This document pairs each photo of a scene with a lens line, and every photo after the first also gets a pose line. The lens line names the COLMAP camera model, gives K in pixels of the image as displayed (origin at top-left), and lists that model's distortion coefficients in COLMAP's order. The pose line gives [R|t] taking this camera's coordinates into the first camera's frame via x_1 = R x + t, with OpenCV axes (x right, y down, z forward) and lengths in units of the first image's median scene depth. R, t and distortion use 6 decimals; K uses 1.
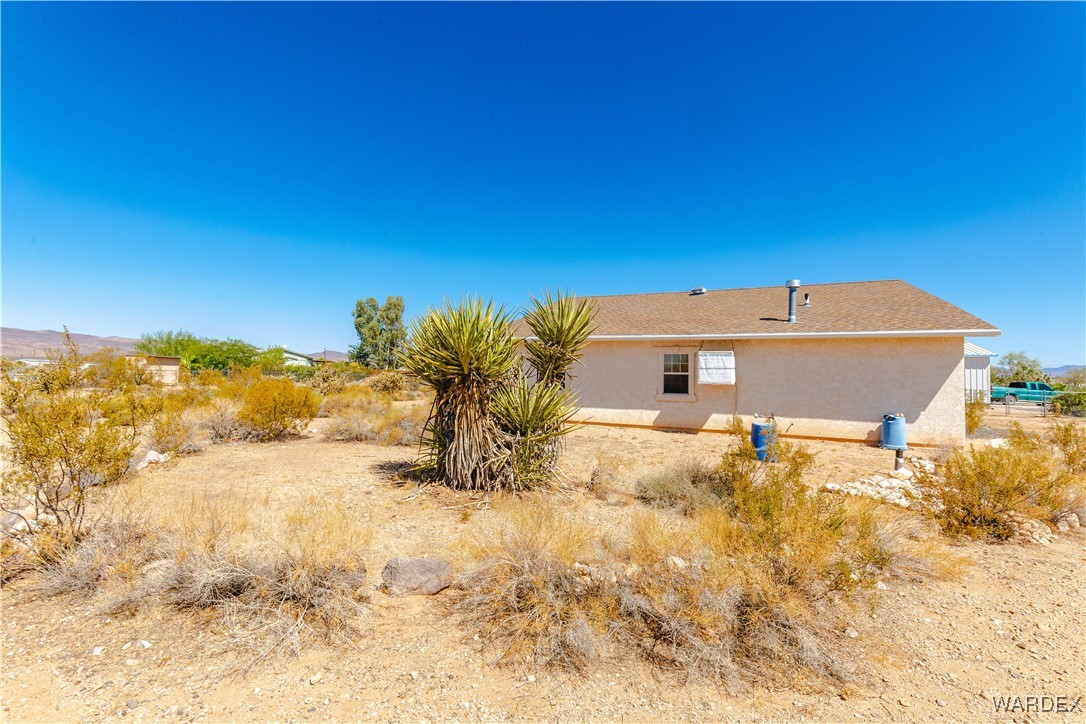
lens RADIAL K [[476.1, 0, 543.0], [0, 476.1, 362.0], [0, 0, 1]] dist [0.085540, -0.048392]
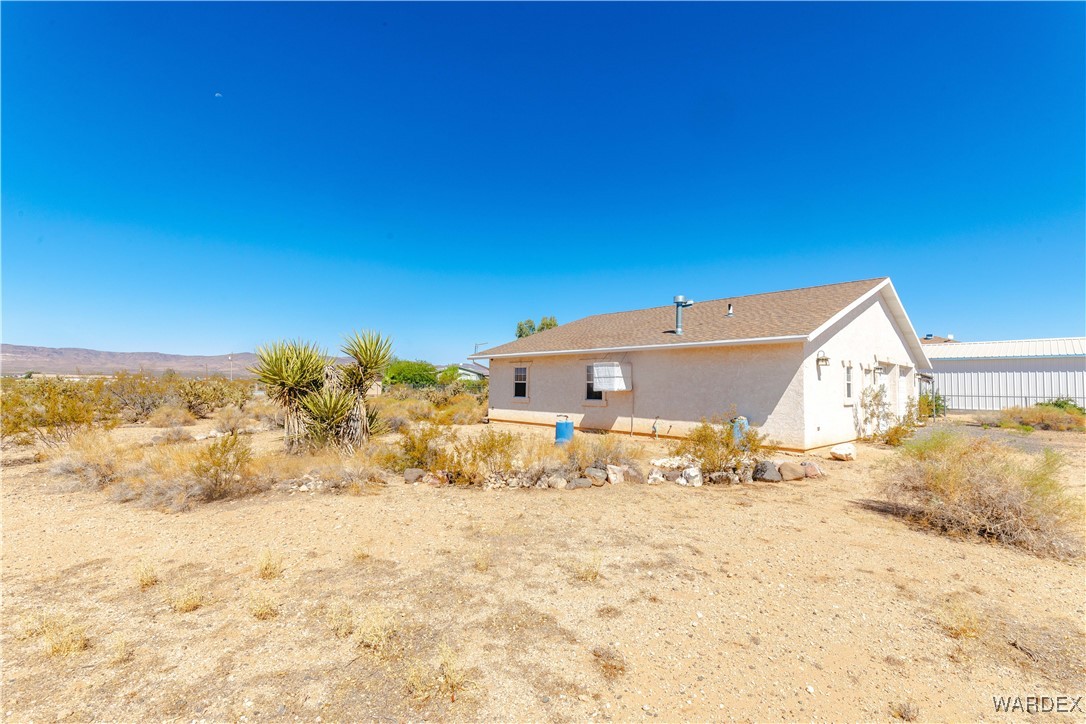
lens RADIAL K [[476.1, 0, 543.0], [0, 476.1, 362.0], [0, 0, 1]] dist [0.085540, -0.048392]
pose [[0.913533, -0.031420, -0.405549, 0.656443], [0.021436, 0.999345, -0.029139, 0.006381], [0.406199, 0.017926, 0.913609, -0.115895]]
